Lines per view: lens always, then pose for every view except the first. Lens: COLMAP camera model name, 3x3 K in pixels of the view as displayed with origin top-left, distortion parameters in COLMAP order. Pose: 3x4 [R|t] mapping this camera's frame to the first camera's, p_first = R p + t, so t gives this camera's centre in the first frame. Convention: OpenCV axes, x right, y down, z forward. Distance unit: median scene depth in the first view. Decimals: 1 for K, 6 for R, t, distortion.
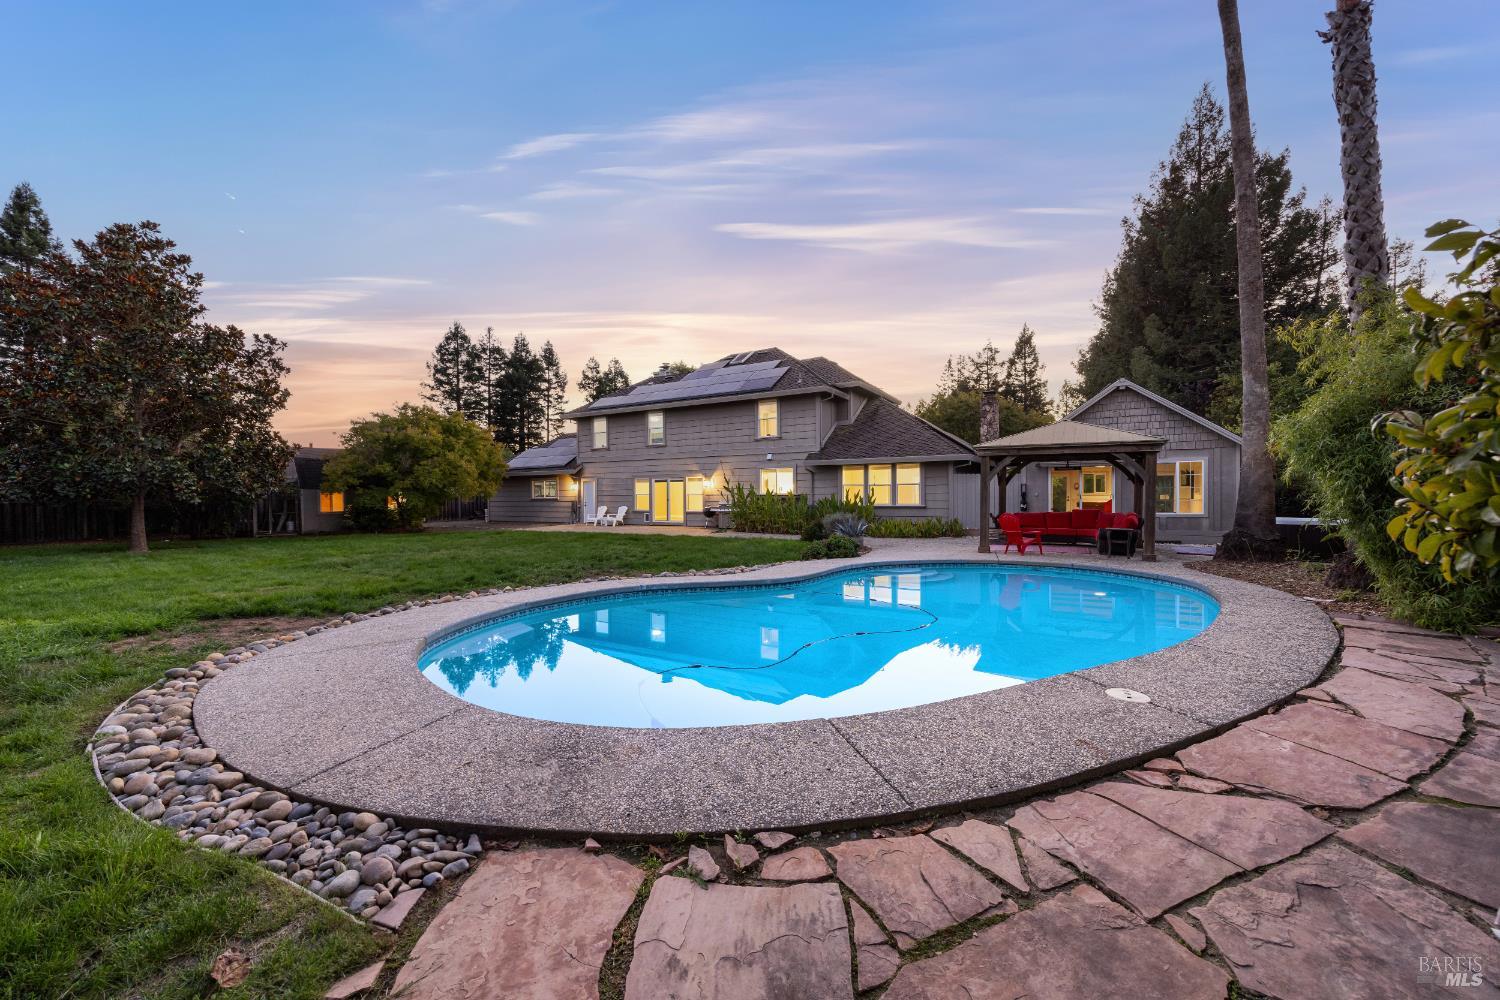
lens RADIAL K [[595.1, 0, 752.9], [0, 595.1, 498.8], [0, 0, 1]] dist [0.011256, 0.000021]
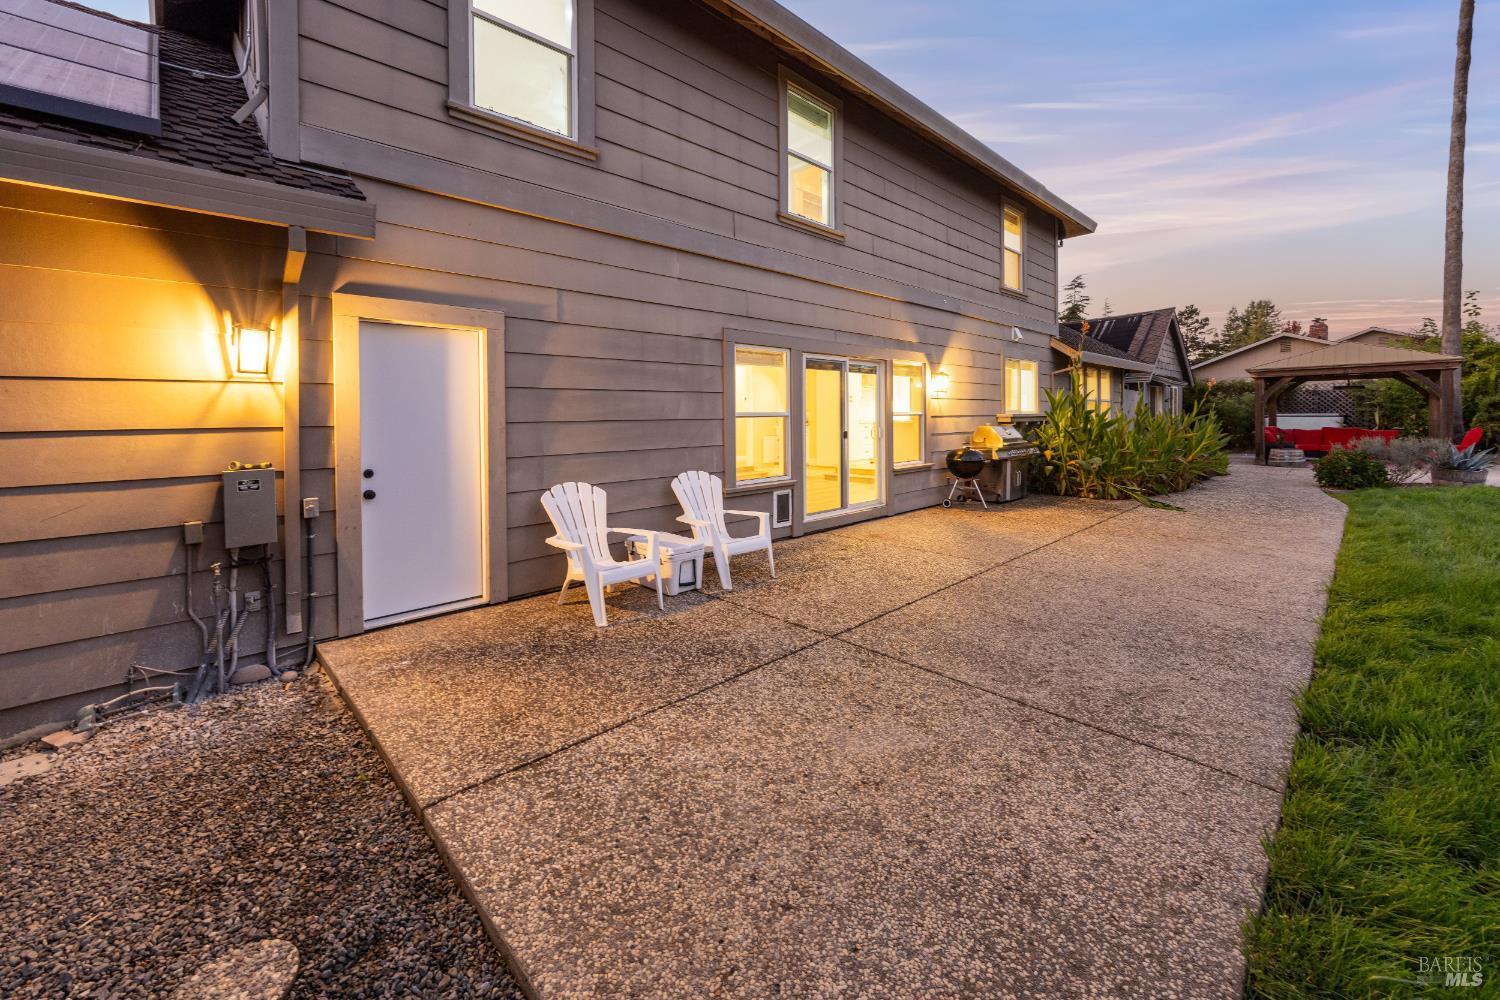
lens RADIAL K [[595.1, 0, 786.1], [0, 595.1, 424.0], [0, 0, 1]] dist [0.011256, 0.000021]
pose [[0.262066, -0.007102, 0.965024, -0.417166], [0.015021, 0.999882, 0.003279, -0.003880], [-0.964933, 0.013637, 0.262142, 0.934501]]
